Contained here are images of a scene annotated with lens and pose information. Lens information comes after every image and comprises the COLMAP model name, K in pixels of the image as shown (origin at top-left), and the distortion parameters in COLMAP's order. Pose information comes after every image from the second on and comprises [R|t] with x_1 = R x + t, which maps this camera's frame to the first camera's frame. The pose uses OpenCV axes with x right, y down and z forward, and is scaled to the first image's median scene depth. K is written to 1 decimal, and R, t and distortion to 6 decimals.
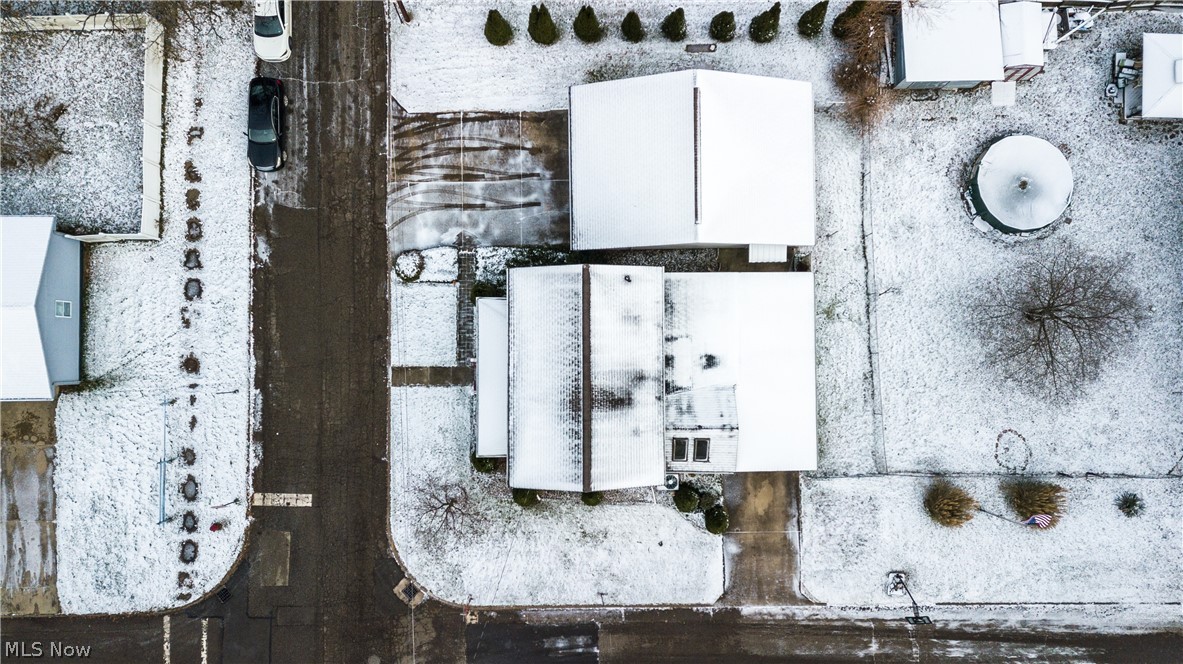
lens RADIAL K [[920.9, 0, 600.2], [0, 920.9, 330.7], [0, 0, 1]] dist [0.042980, -0.001987]
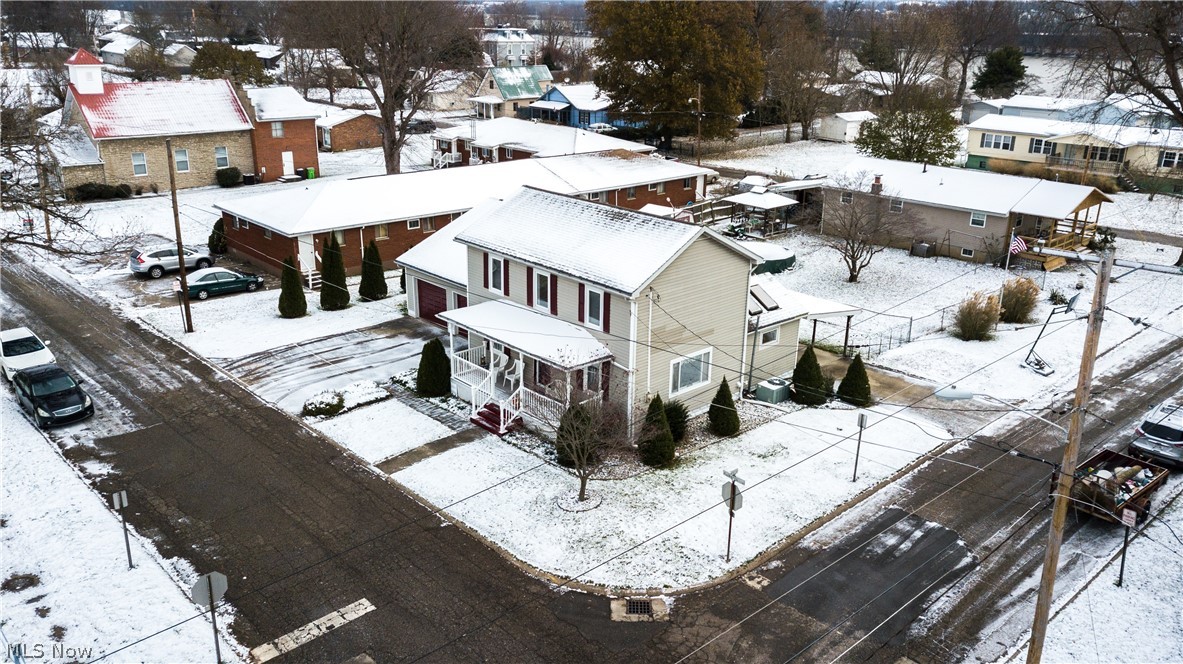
lens RADIAL K [[920.9, 0, 600.2], [0, 920.9, 330.7], [0, 0, 1]] dist [0.042980, -0.001987]
pose [[0.731363, -0.212023, 0.648193, -0.512692], [0.681164, 0.273820, -0.678998, 0.565426], [-0.033525, 0.938120, 0.344684, 0.684752]]
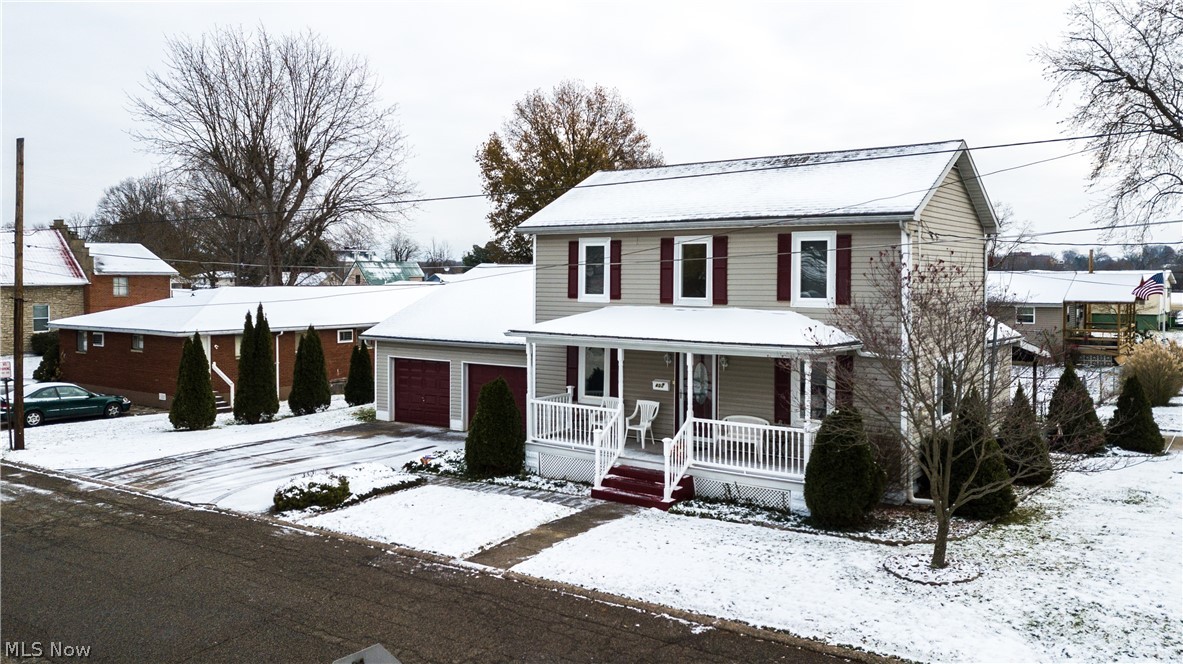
lens RADIAL K [[936.2, 0, 588.9], [0, 936.2, 289.3], [0, 0, 1]] dist [0.059068, -0.002848]
pose [[0.598718, -0.017340, 0.800772, -0.463896], [0.800738, 0.036489, -0.597902, 0.269937], [-0.018852, 0.999184, 0.035731, 0.896154]]
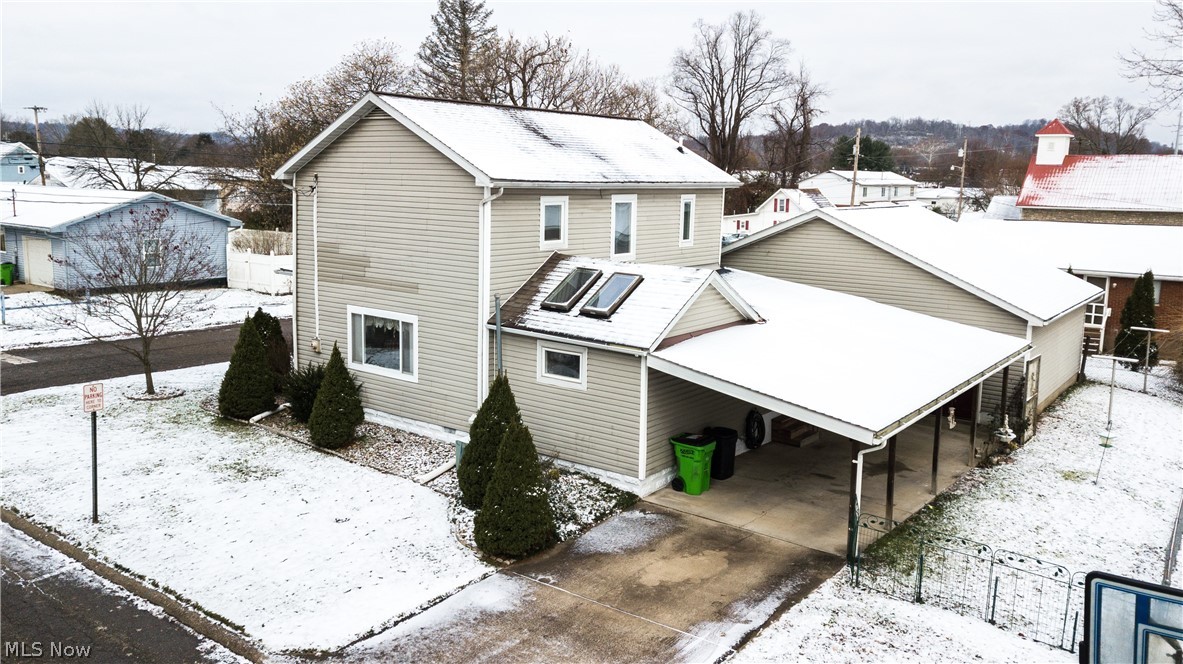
lens RADIAL K [[920.9, 0, 600.2], [0, 920.9, 330.7], [0, 0, 1]] dist [0.042980, -0.001987]
pose [[0.790466, 0.116149, -0.601393, 0.324839], [-0.612501, 0.145757, -0.776916, 0.416635], [-0.002581, 0.982479, 0.186357, 0.867732]]
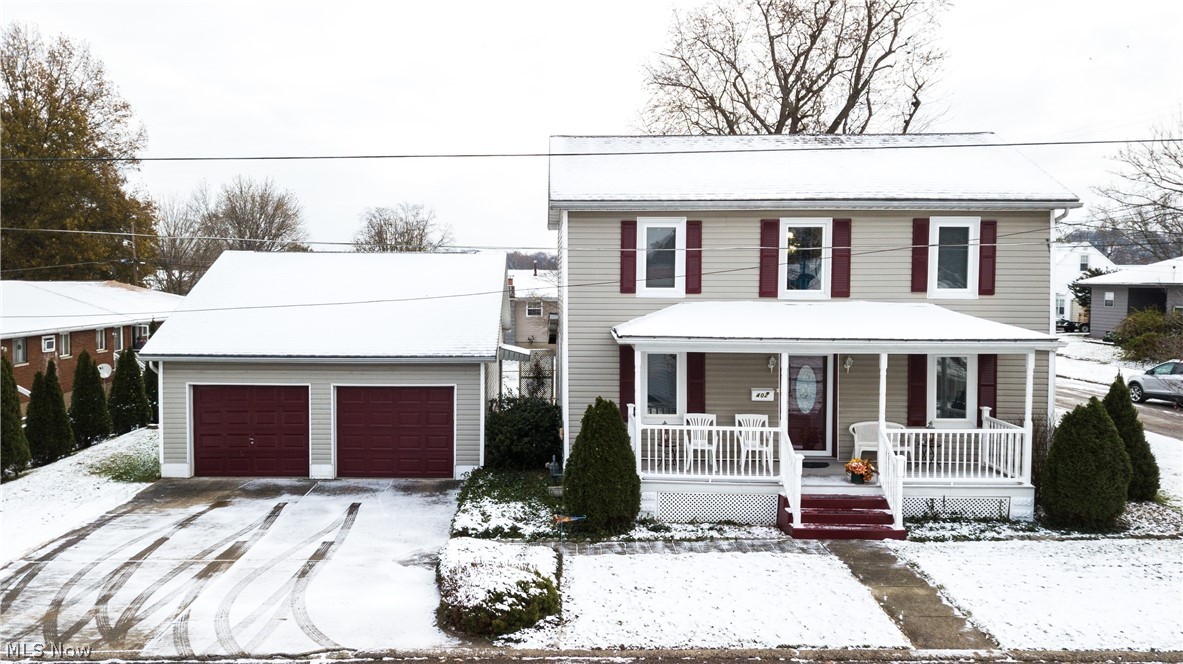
lens RADIAL K [[971.5, 0, 536.1], [0, 971.5, 310.6], [0, 0, 1]] dist [0.006971, 0.003828]
pose [[0.033137, -0.050643, 0.998167, -0.477658], [0.999071, 0.029204, -0.031686, -0.052340], [-0.027546, 0.998290, 0.051564, 0.905983]]
